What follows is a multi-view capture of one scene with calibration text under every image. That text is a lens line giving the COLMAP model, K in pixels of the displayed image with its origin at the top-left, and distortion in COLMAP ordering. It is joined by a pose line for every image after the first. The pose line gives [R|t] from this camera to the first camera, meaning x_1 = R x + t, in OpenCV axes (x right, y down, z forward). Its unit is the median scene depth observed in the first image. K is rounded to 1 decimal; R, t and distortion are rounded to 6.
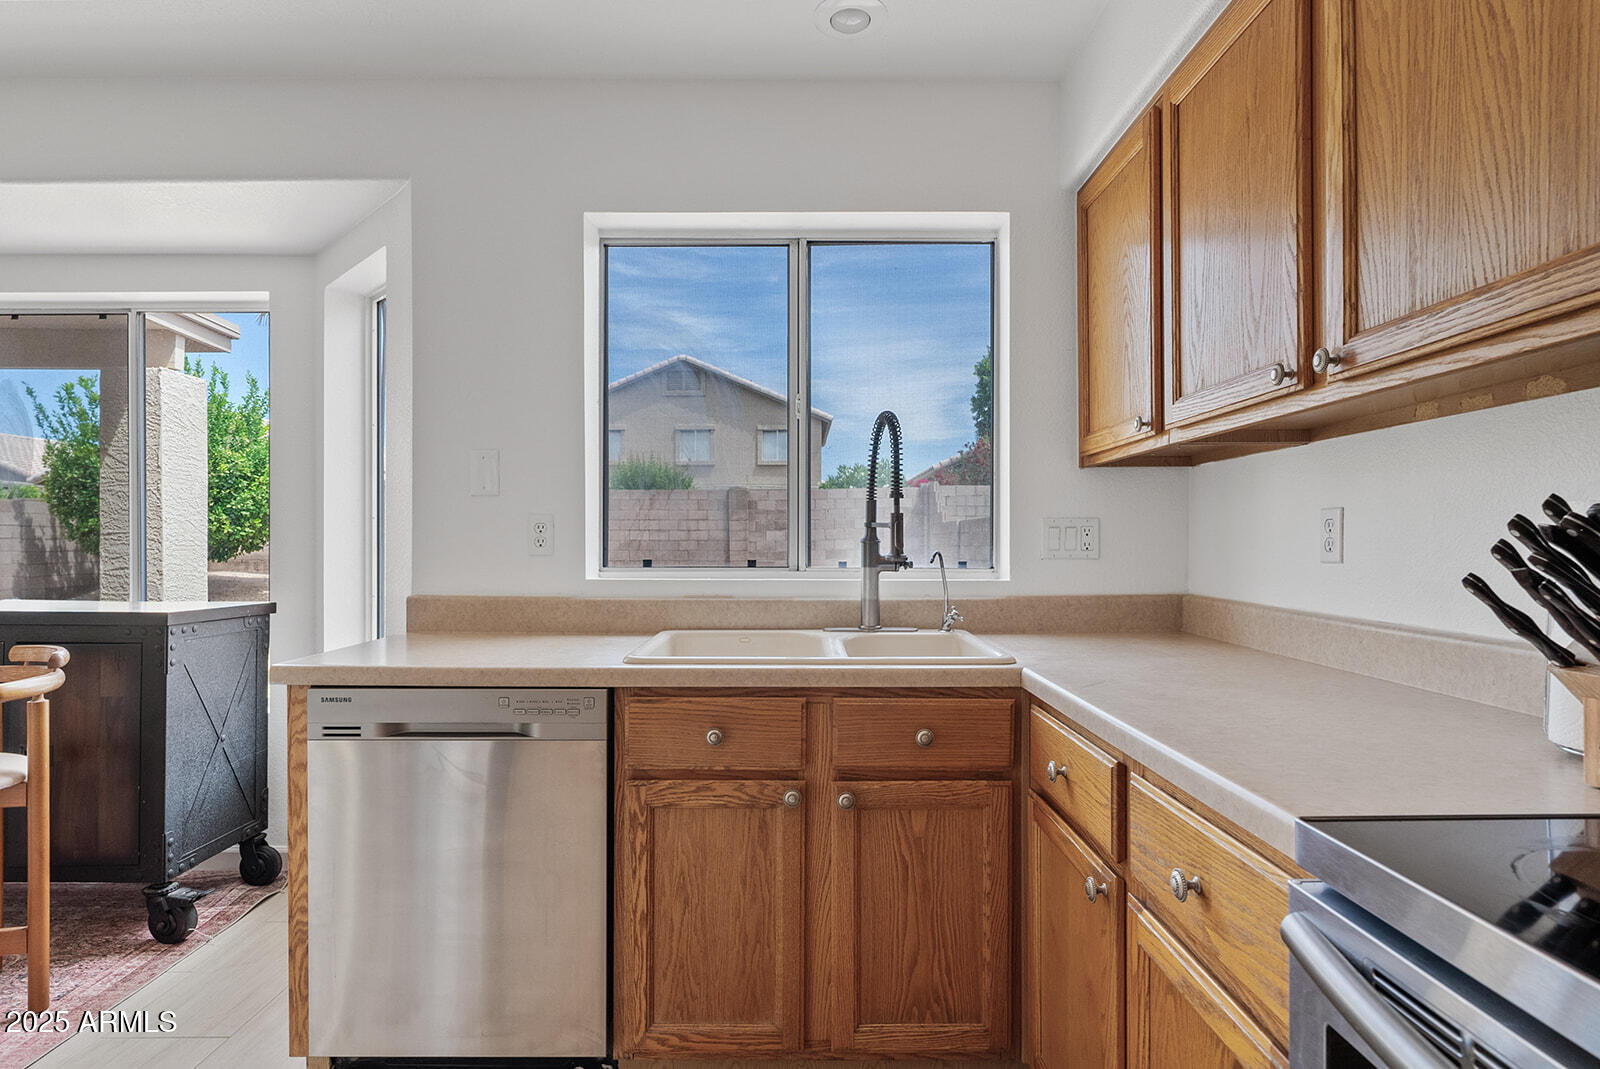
lens RADIAL K [[847.7, 0, 797.6], [0, 847.7, 541.1], [0, 0, 1]] dist [0.002633, 0.000095]
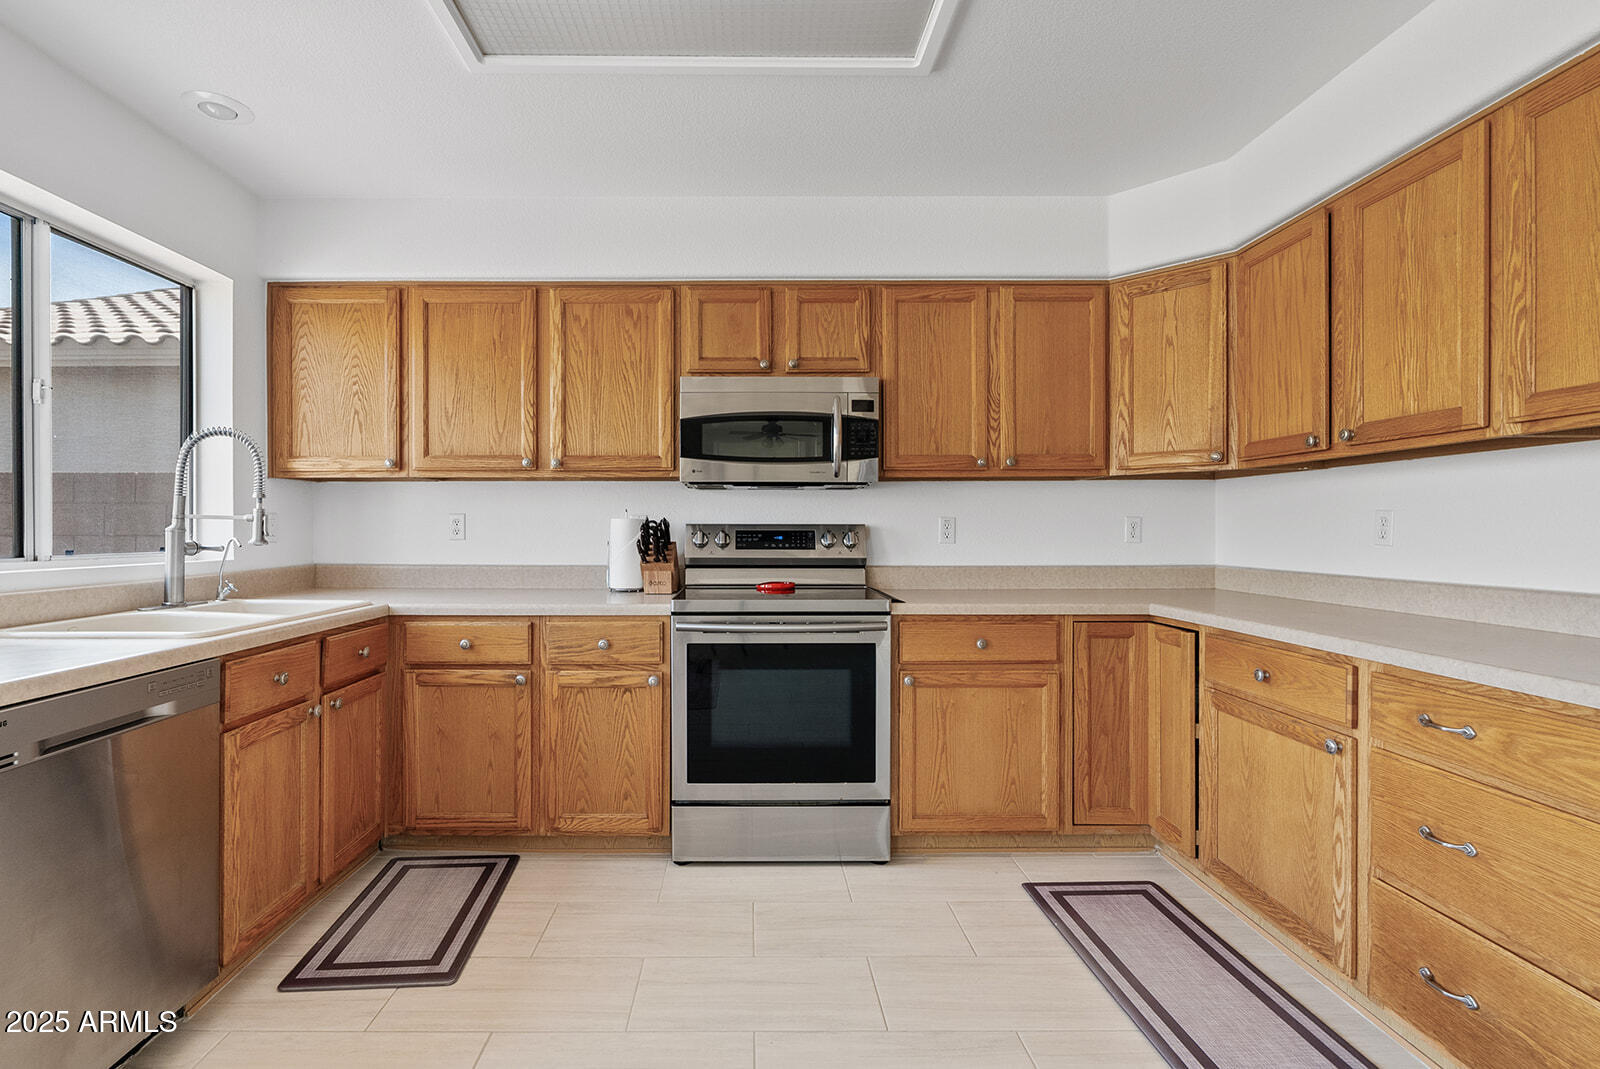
lens RADIAL K [[713.9, 0, 794.7], [0, 713.9, 531.8], [0, 0, 1]] dist [-0.001162, 0.000096]
pose [[-0.056806, -0.001600, 0.998384, -1.208086], [0.002070, 0.999996, 0.001721, 0.004380], [-0.998383, 0.002165, -0.056802, 0.266127]]
